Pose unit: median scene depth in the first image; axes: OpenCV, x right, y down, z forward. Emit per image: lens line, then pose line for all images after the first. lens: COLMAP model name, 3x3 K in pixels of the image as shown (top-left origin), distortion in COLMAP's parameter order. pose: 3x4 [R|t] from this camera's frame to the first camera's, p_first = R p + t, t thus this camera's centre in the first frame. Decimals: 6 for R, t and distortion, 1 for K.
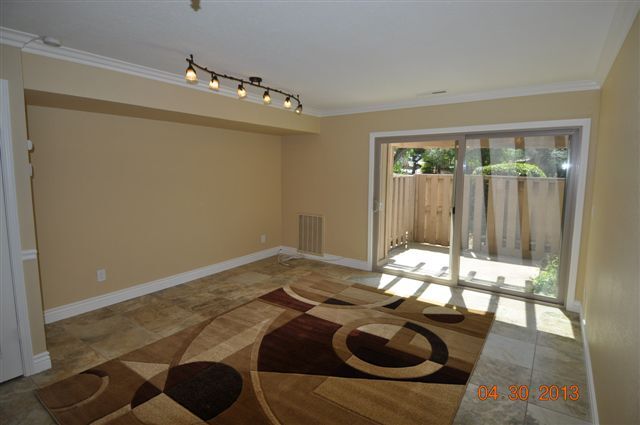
lens RADIAL K [[333.3, 0, 333.7], [0, 333.3, 205.9], [0, 0, 1]] dist [0.028794, -0.006102]
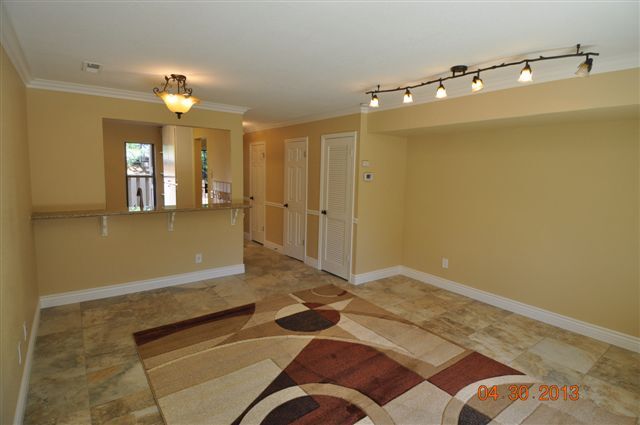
lens RADIAL K [[333.3, 0, 323.9], [0, 333.3, 210.5], [0, 0, 1]] dist [0.028794, -0.006102]
pose [[-0.332951, 0.097912, -0.937847, 0.606623], [-0.127186, 0.980842, 0.147554, -0.112580], [0.934327, 0.168409, -0.314119, 0.926629]]
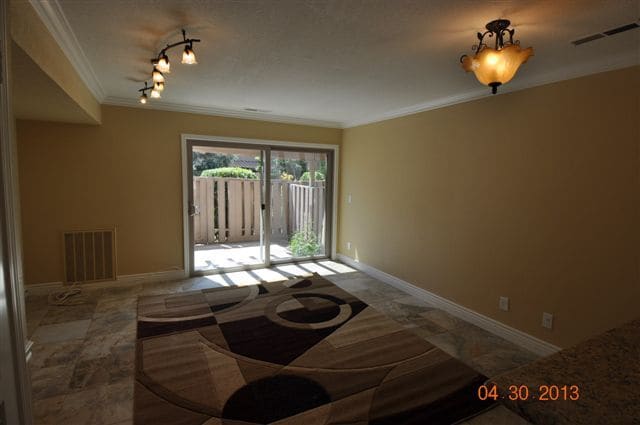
lens RADIAL K [[333.3, 0, 324.3], [0, 333.3, 212.9], [0, 0, 1]] dist [0.028794, -0.006102]
pose [[0.470980, -0.098644, 0.876611, -0.729816], [0.078586, 0.994469, 0.069684, -0.038506], [-0.878636, 0.036069, 0.476127, 0.252639]]
